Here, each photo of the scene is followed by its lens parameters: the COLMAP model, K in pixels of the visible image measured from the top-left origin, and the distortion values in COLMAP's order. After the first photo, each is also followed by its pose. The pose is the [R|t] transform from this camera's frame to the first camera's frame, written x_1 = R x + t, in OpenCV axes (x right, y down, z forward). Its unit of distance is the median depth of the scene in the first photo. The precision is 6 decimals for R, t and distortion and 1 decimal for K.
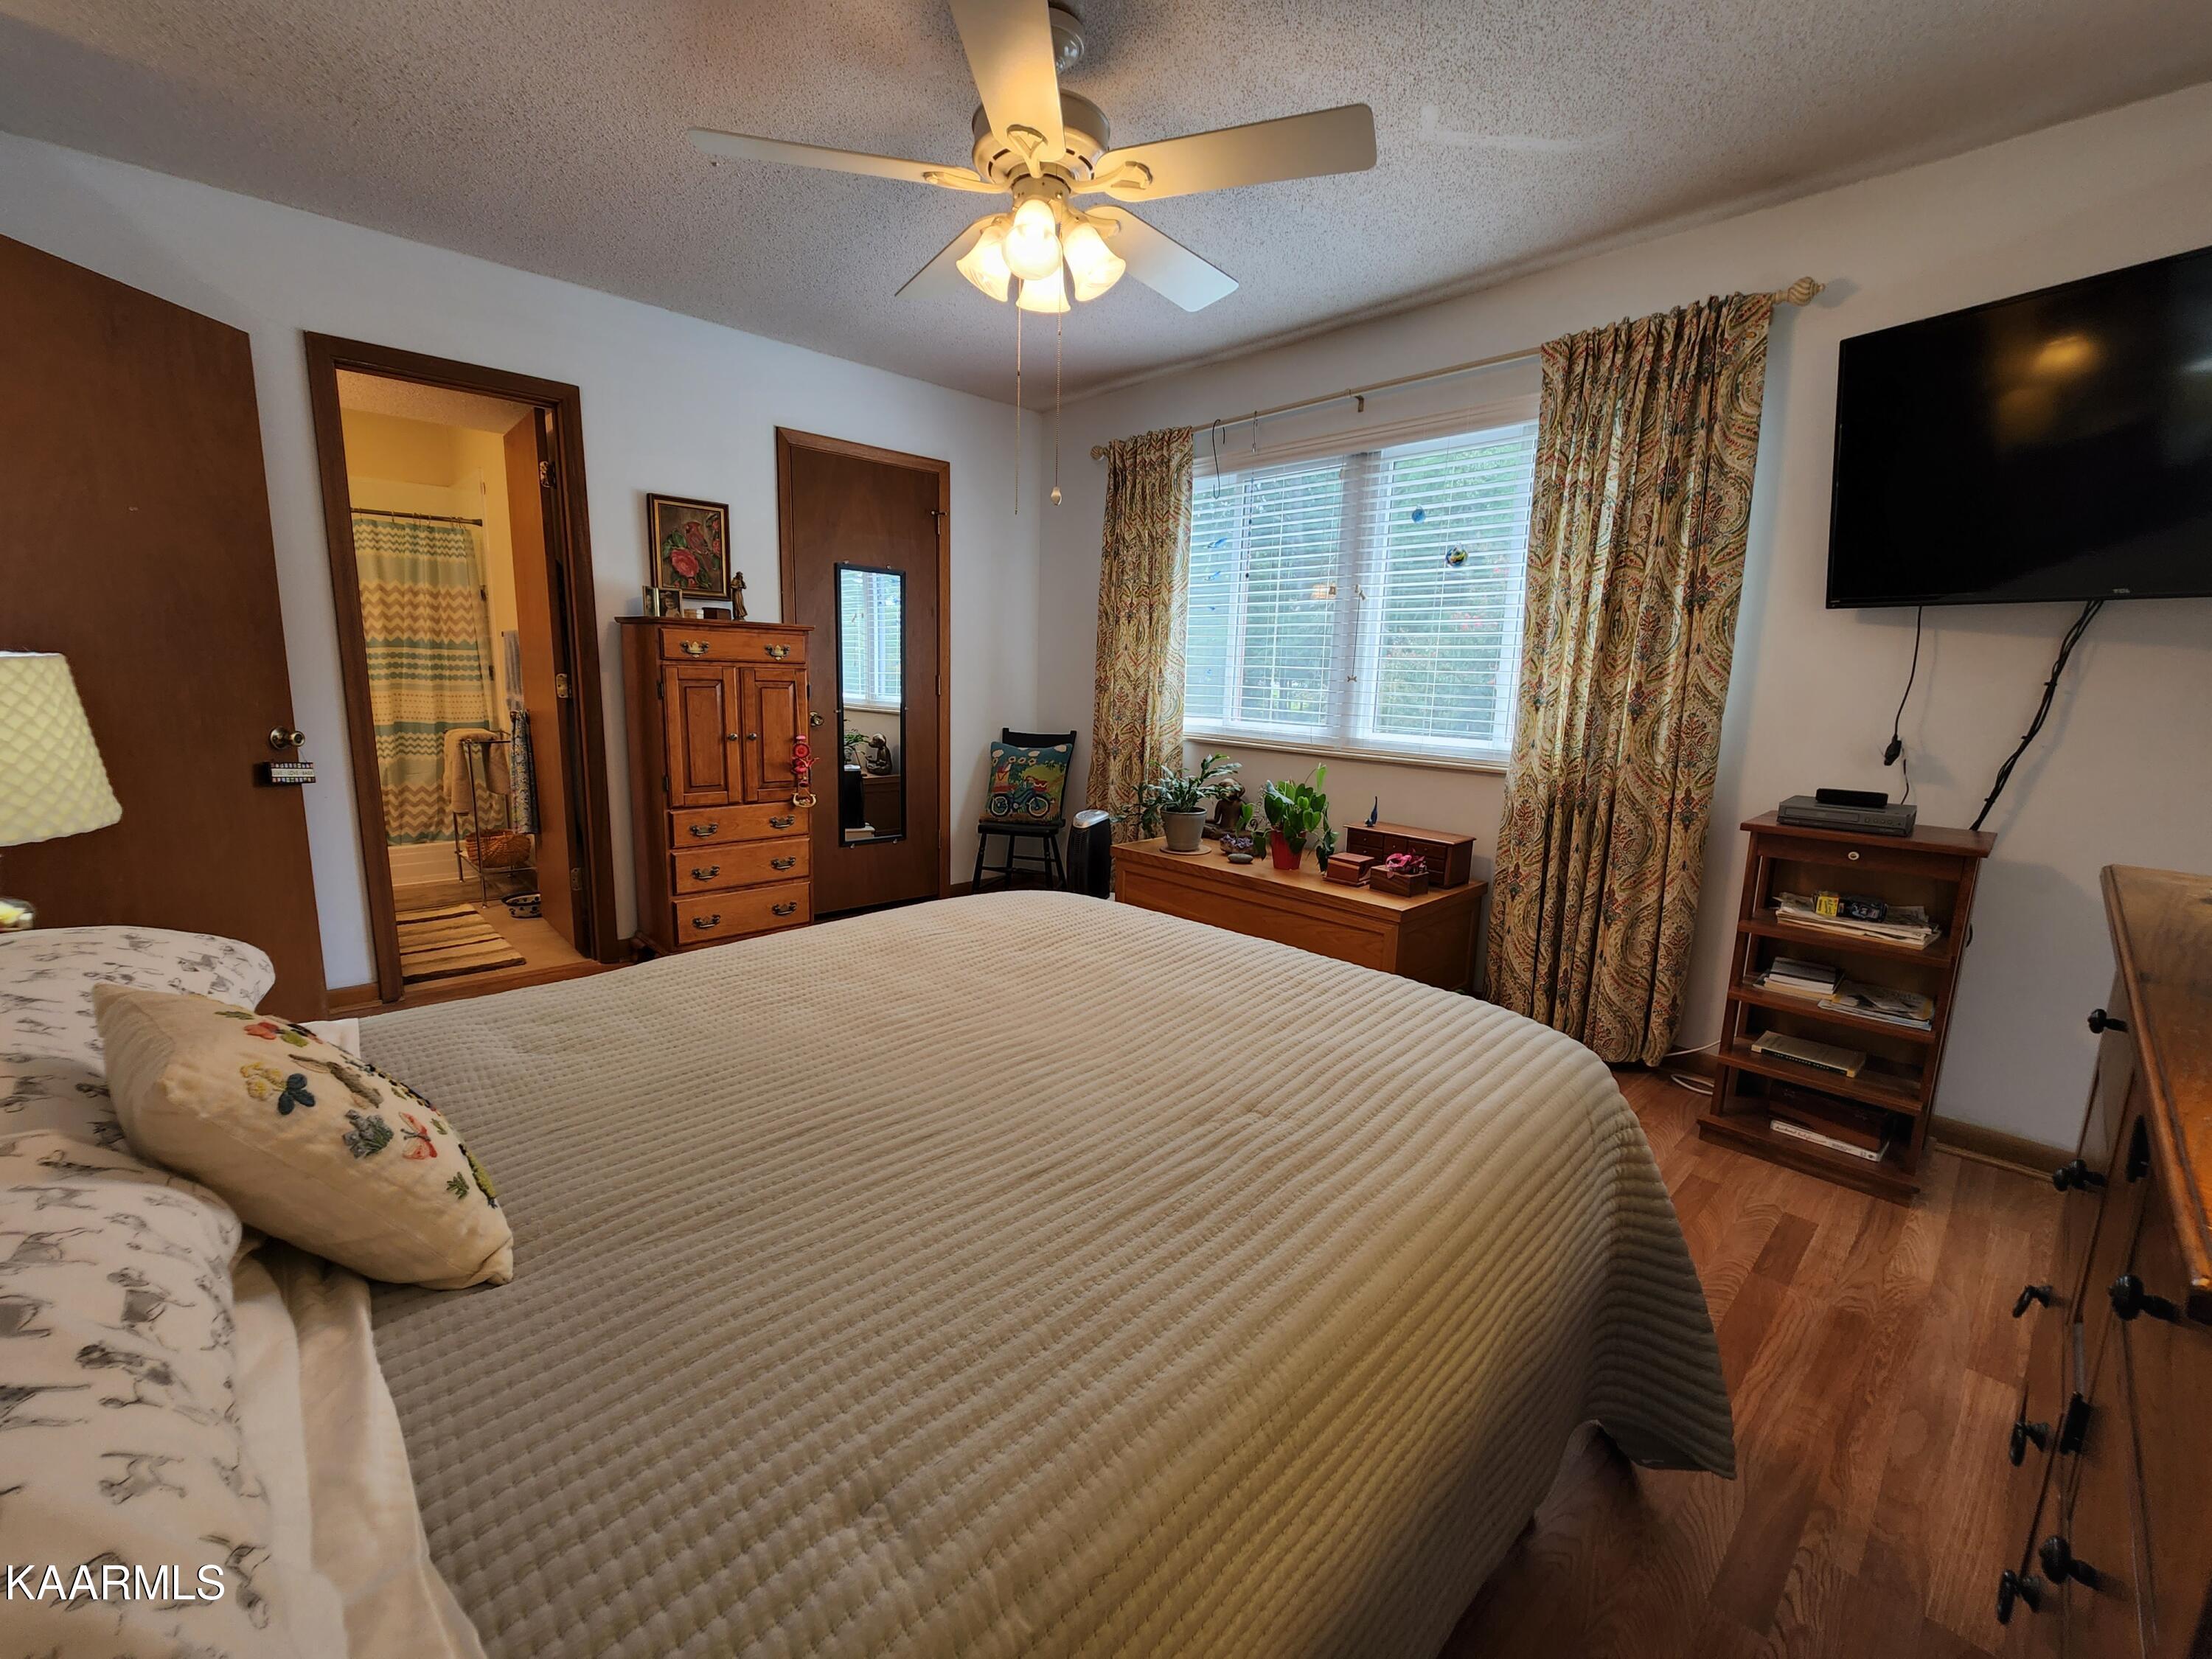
lens RADIAL K [[916.1, 0, 1102.0], [0, 916.1, 829.1], [0, 0, 1]] dist [-0.000596, -0.000058]
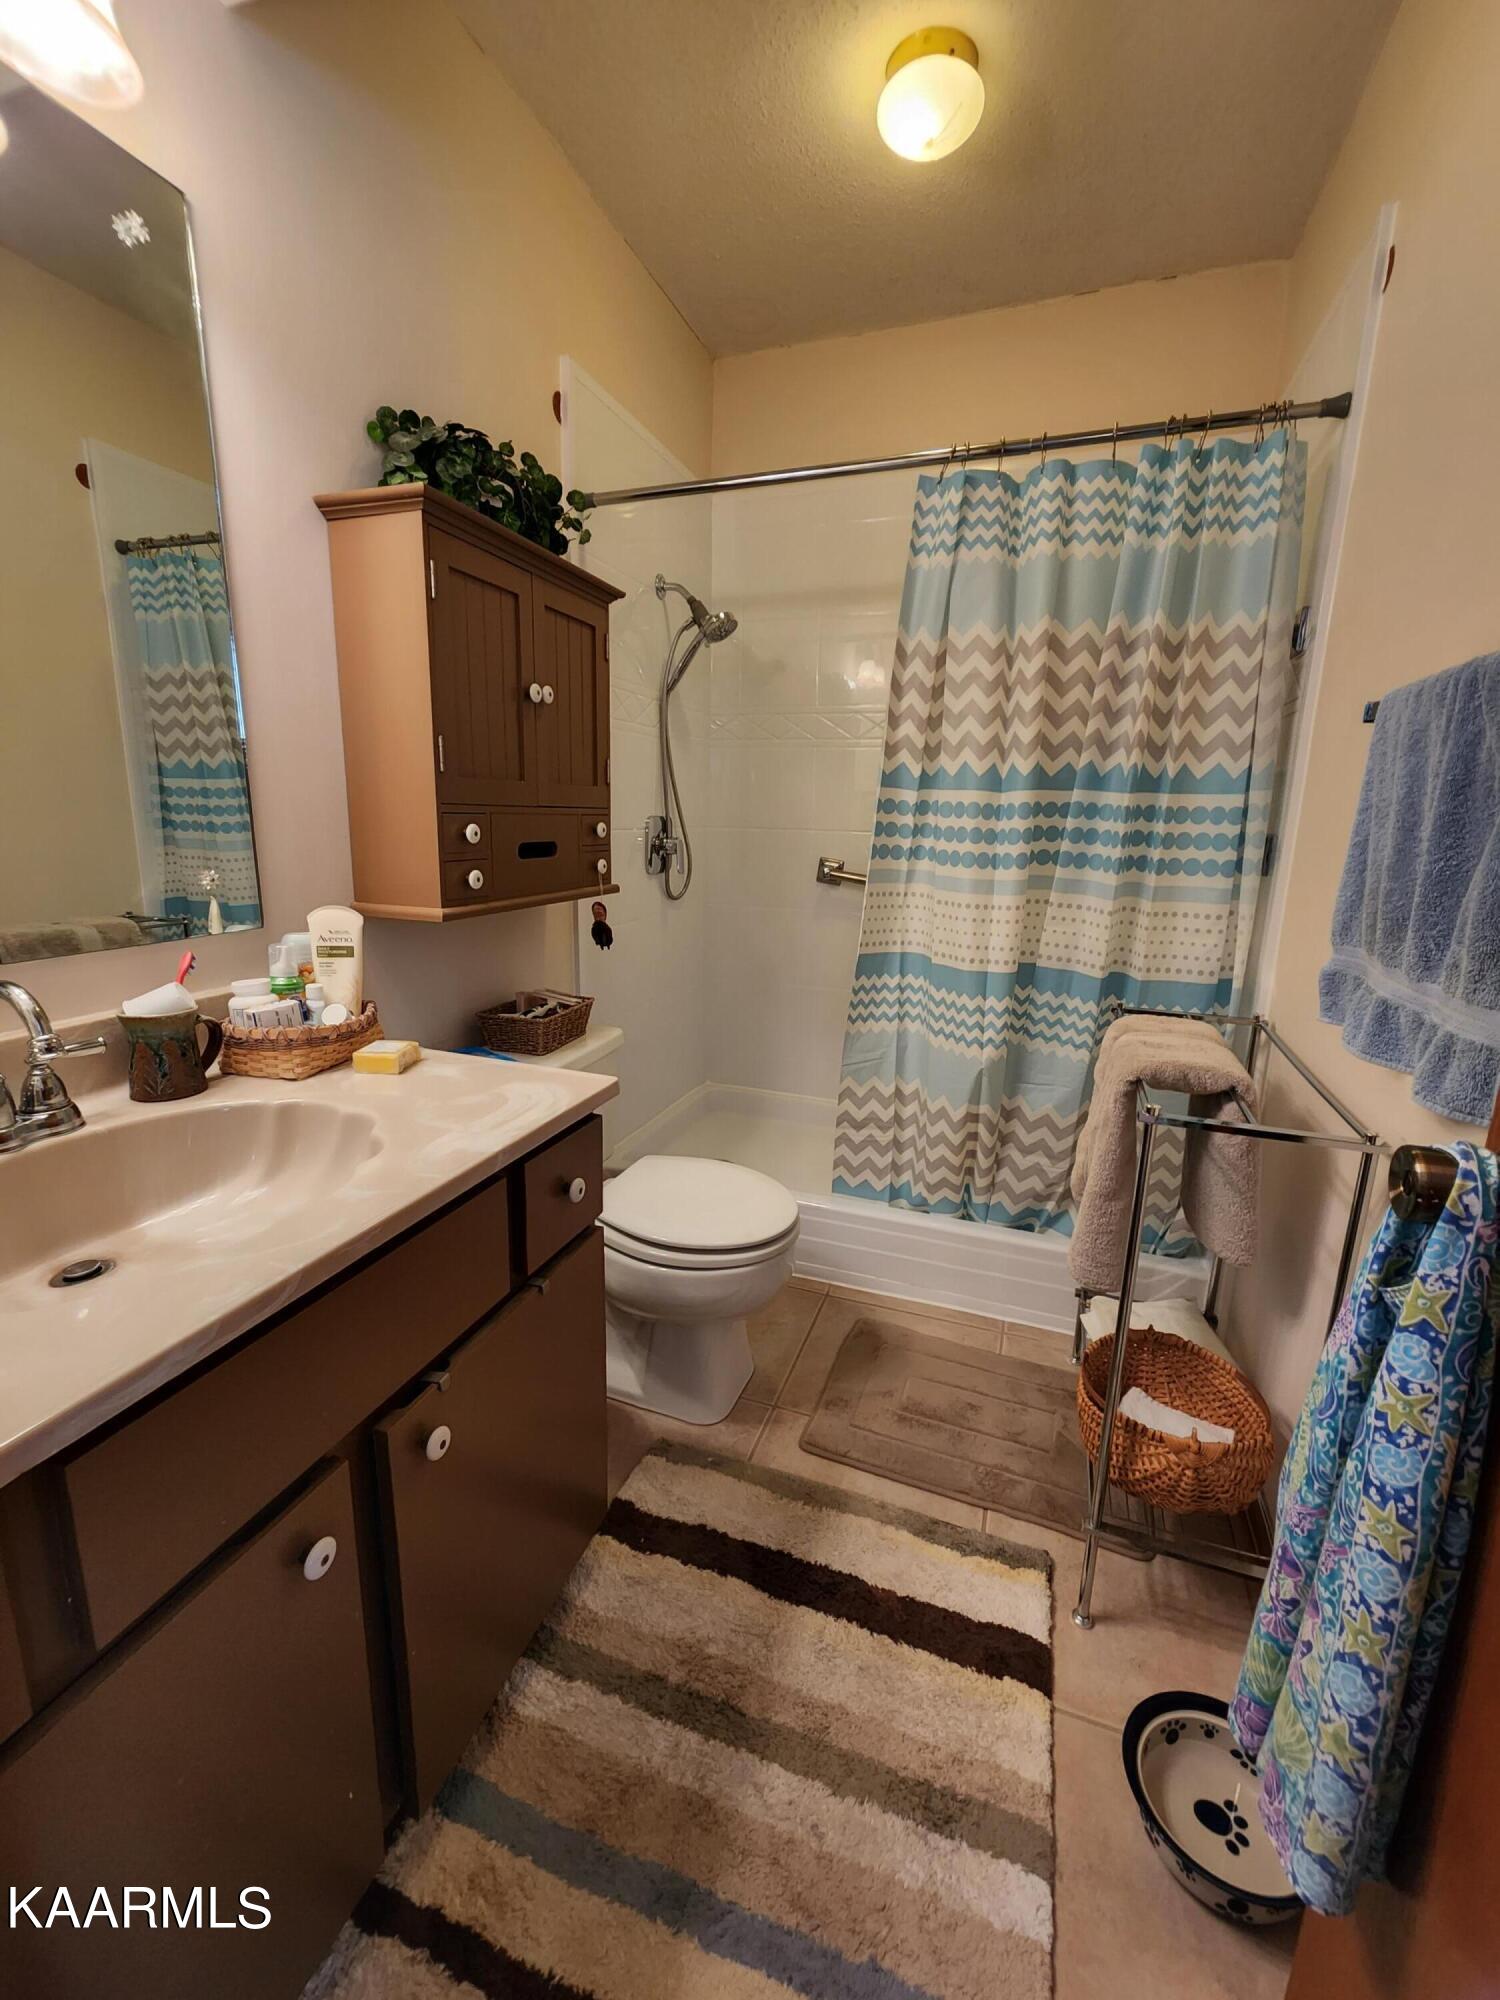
lens RADIAL K [[828.3, 0, 745.1], [0, 828.3, 995.7], [0, 0, 1]] dist [-0.000596, -0.000058]
pose [[0.446070, 0.181546, -0.876392, -0.474739], [-0.162713, 0.979342, 0.120054, -0.125538], [0.880083, 0.089048, 0.466396, 0.688612]]
